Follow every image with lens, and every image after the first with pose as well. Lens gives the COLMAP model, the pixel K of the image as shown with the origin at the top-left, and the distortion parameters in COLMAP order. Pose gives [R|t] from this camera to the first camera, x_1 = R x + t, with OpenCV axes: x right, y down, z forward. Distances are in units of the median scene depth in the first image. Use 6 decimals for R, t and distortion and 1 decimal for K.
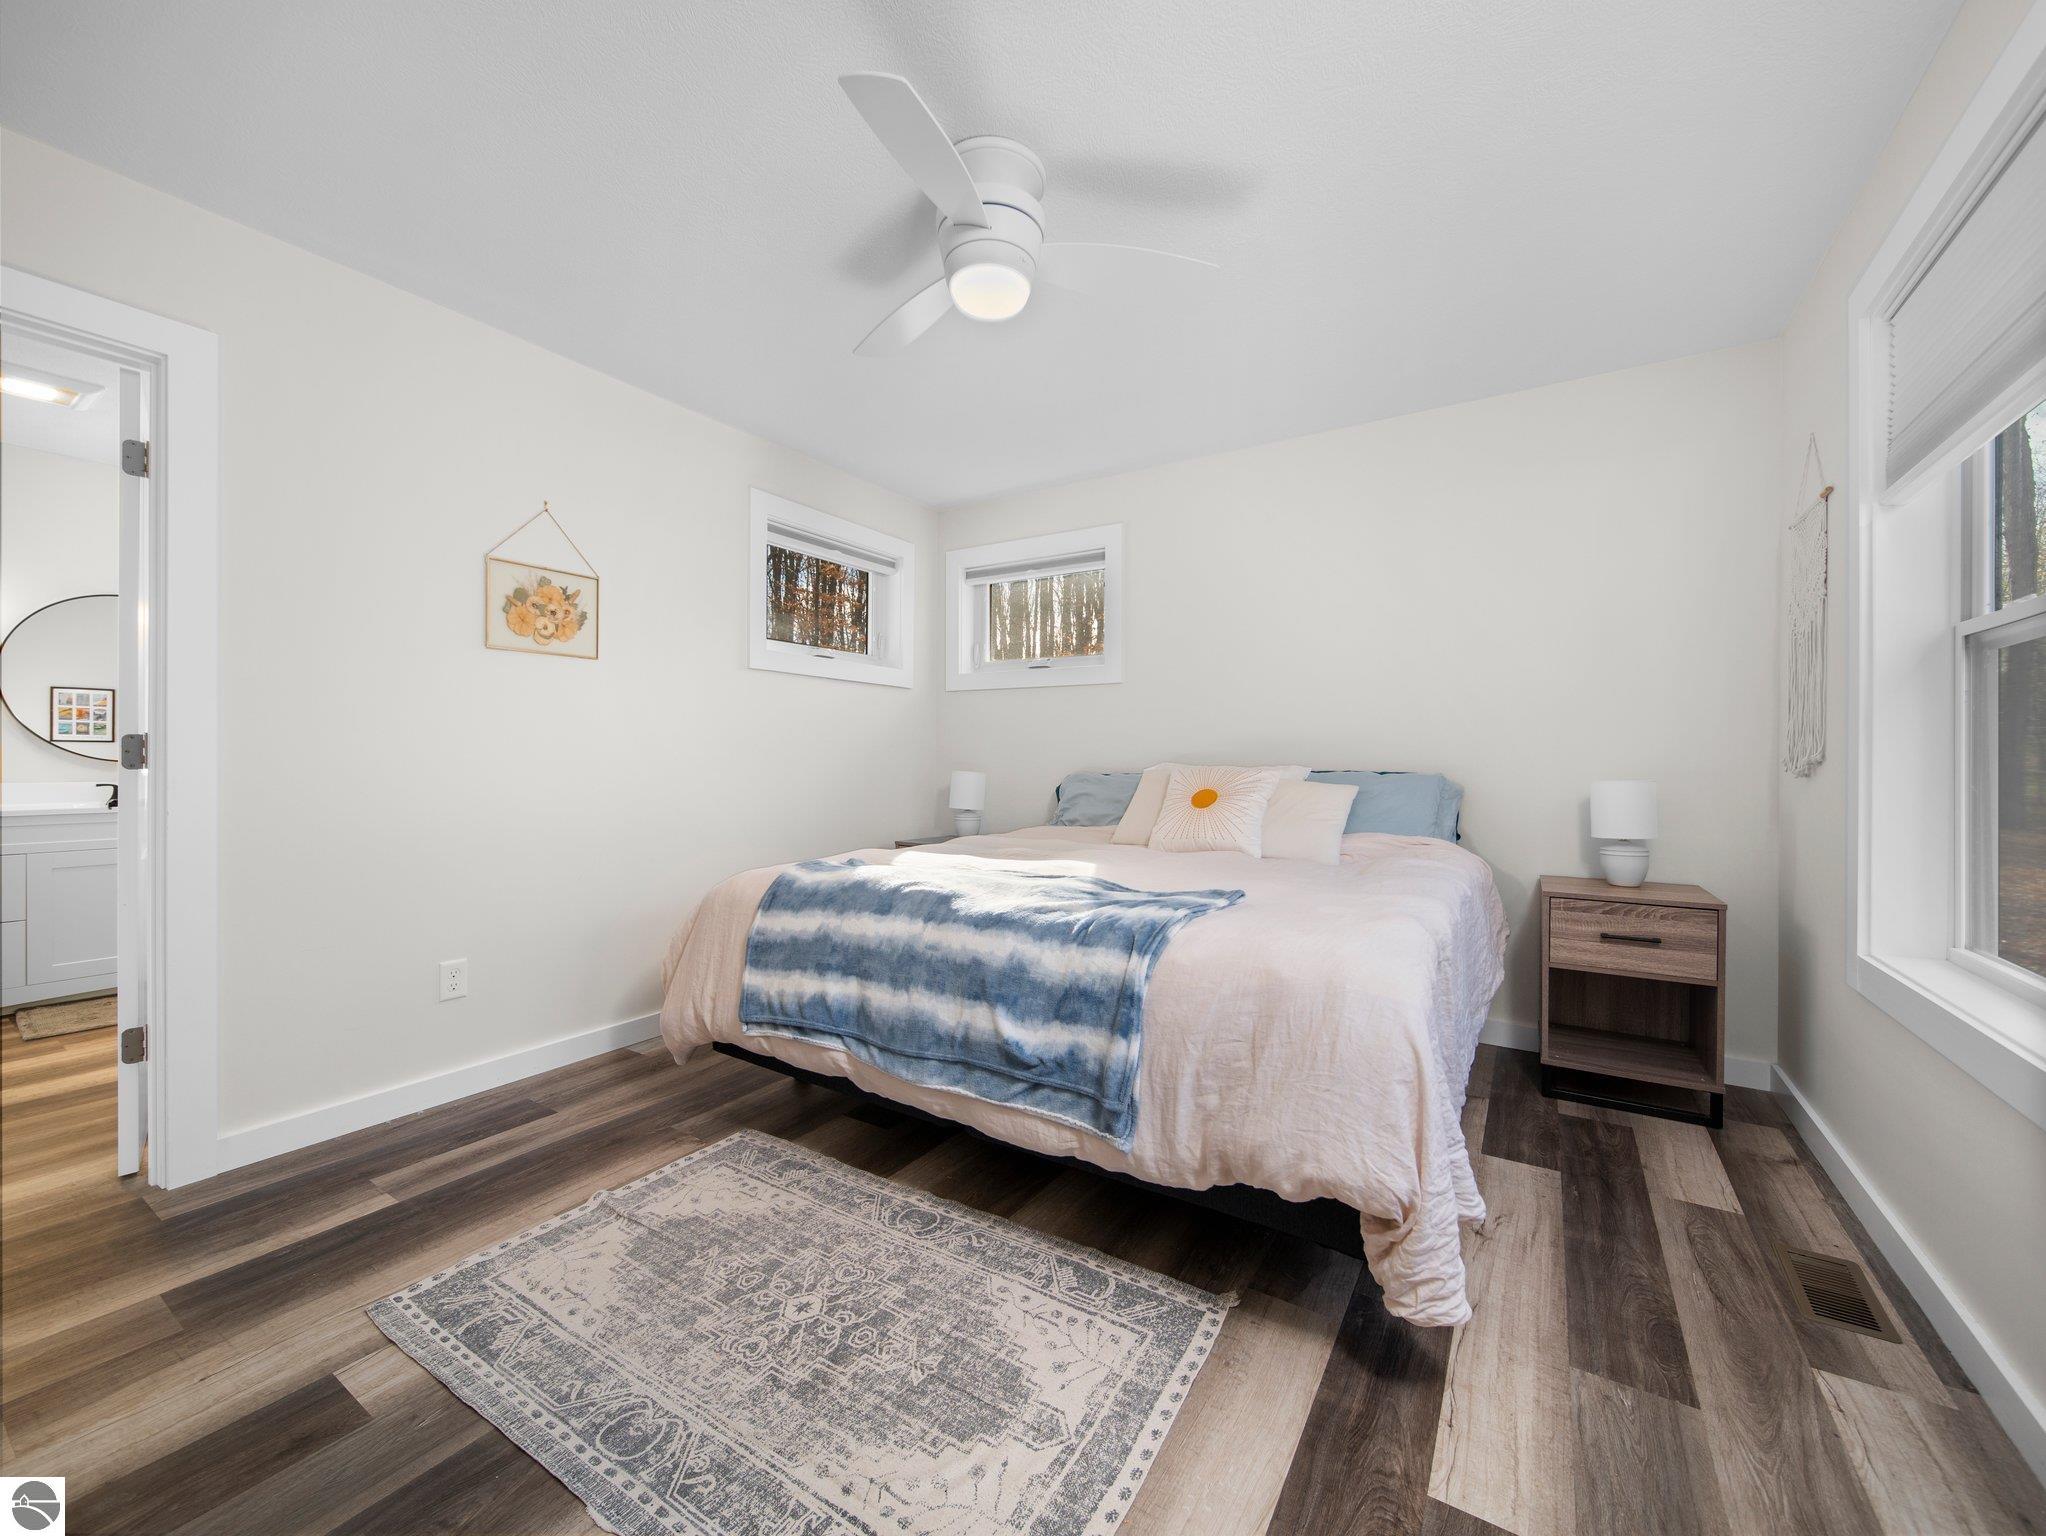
lens RADIAL K [[832.3, 0, 1026.7], [0, 832.3, 761.2], [0, 0, 1]] dist [0.004589, -0.002425]
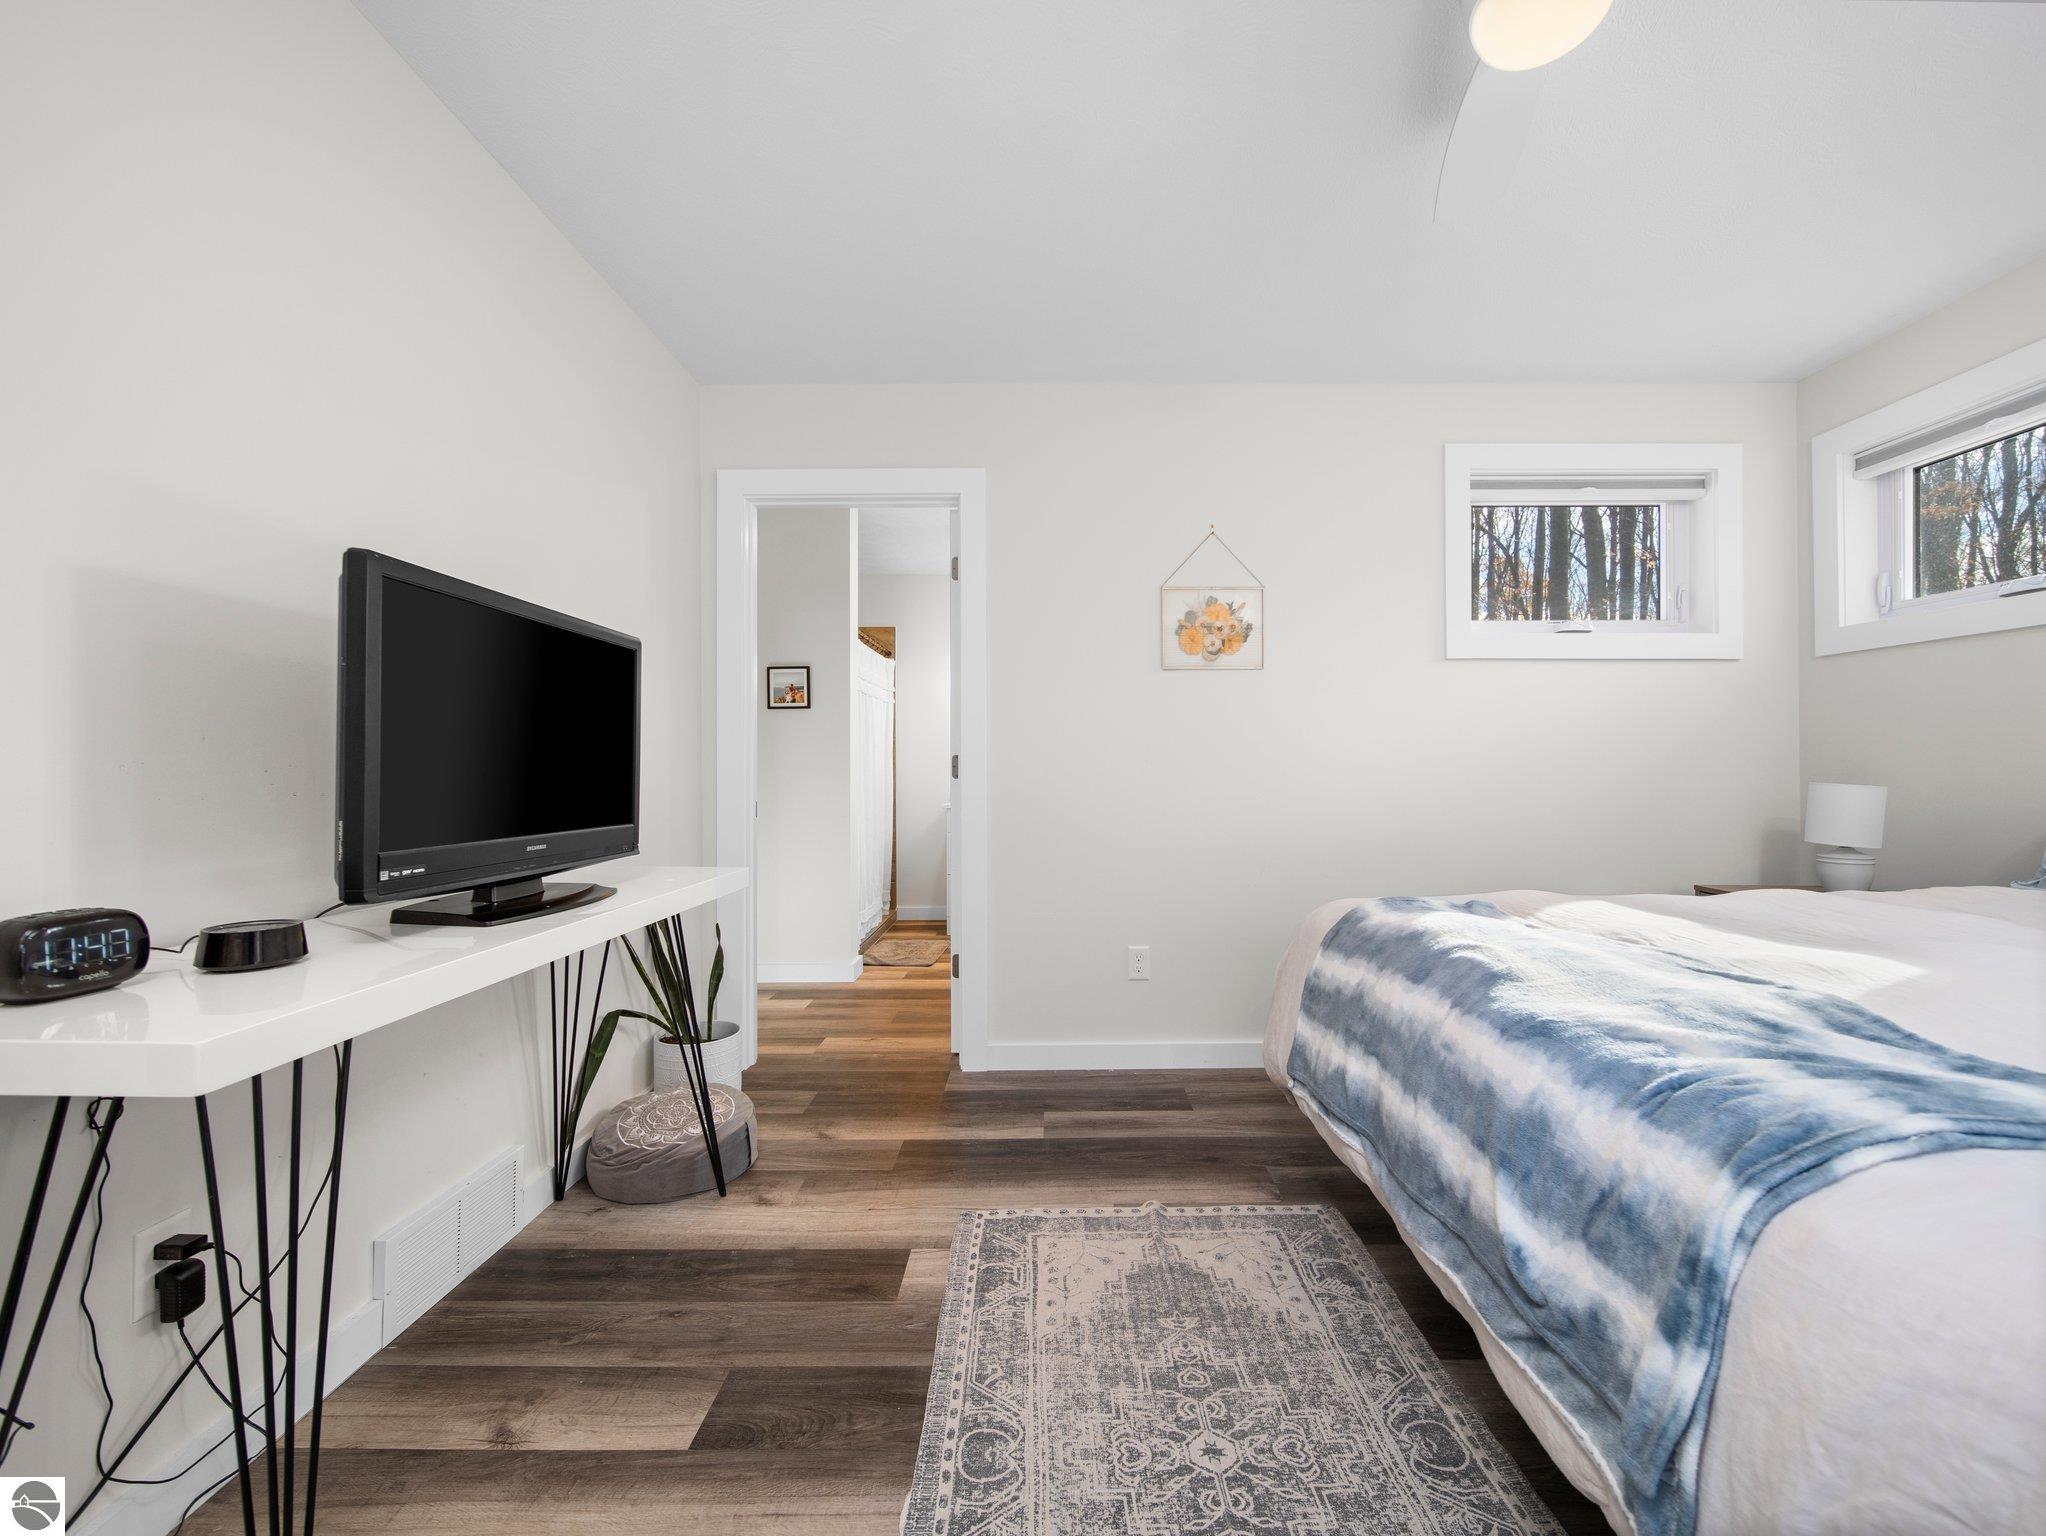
lens RADIAL K [[832.3, 0, 1025.1], [0, 832.3, 765.5], [0, 0, 1]] dist [0.004589, -0.002425]
pose [[0.532269, -0.012594, -0.846482, 0.290164], [0.006038, 0.999920, -0.011080, 0.004120], [0.846554, 0.000787, 0.532303, 0.379905]]
